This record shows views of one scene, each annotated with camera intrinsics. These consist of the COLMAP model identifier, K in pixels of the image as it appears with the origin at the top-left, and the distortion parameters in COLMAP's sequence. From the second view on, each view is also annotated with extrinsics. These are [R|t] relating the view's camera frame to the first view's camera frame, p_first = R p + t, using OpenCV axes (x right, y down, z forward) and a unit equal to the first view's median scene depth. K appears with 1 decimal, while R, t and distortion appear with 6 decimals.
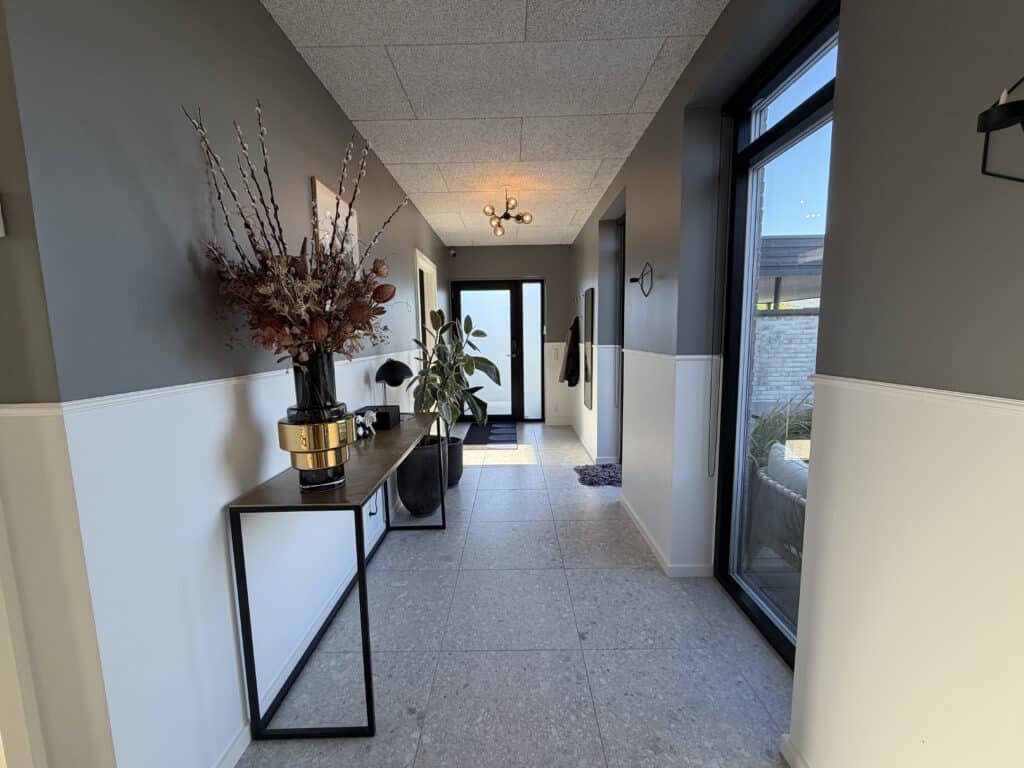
lens RADIAL K [[409.2, 0, 512.4], [0, 409.2, 383.6], [0, 0, 1]] dist [-0.001300, 0.000037]
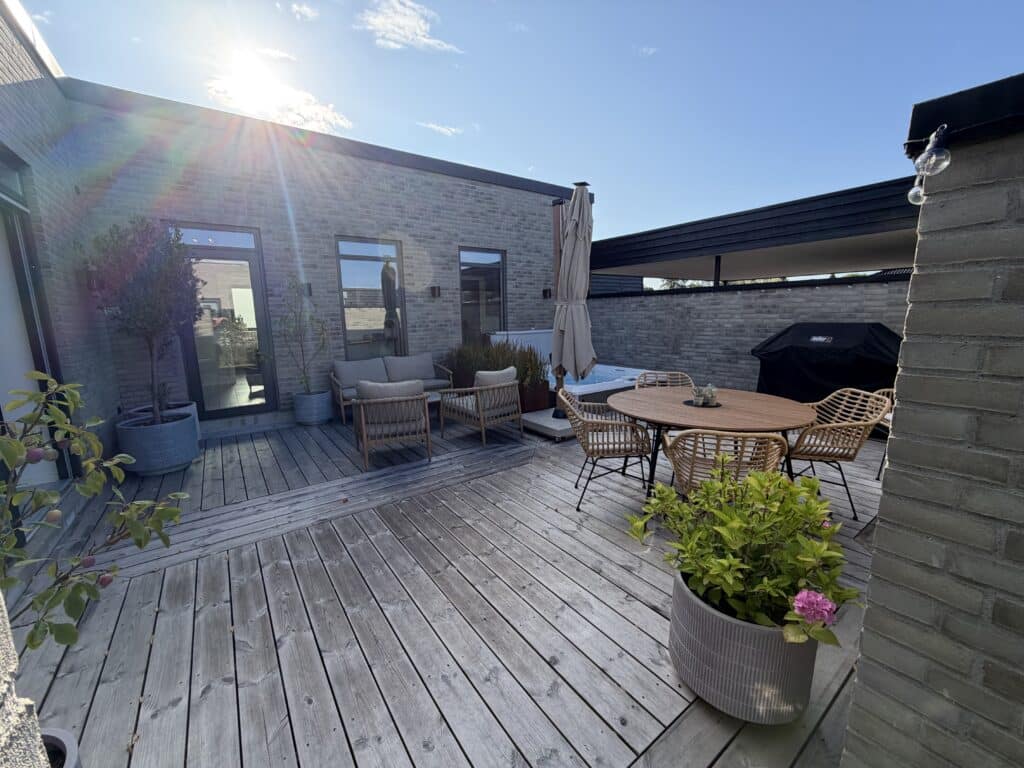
lens RADIAL K [[409.2, 0, 512.2], [0, 409.2, 386.8], [0, 0, 1]] dist [-0.001300, 0.000037]
pose [[0.589226, 0.142600, -0.795285, 1.291720], [-0.090374, 0.989757, 0.110512, 0.009425], [0.802898, 0.006757, 0.596078, -0.070041]]
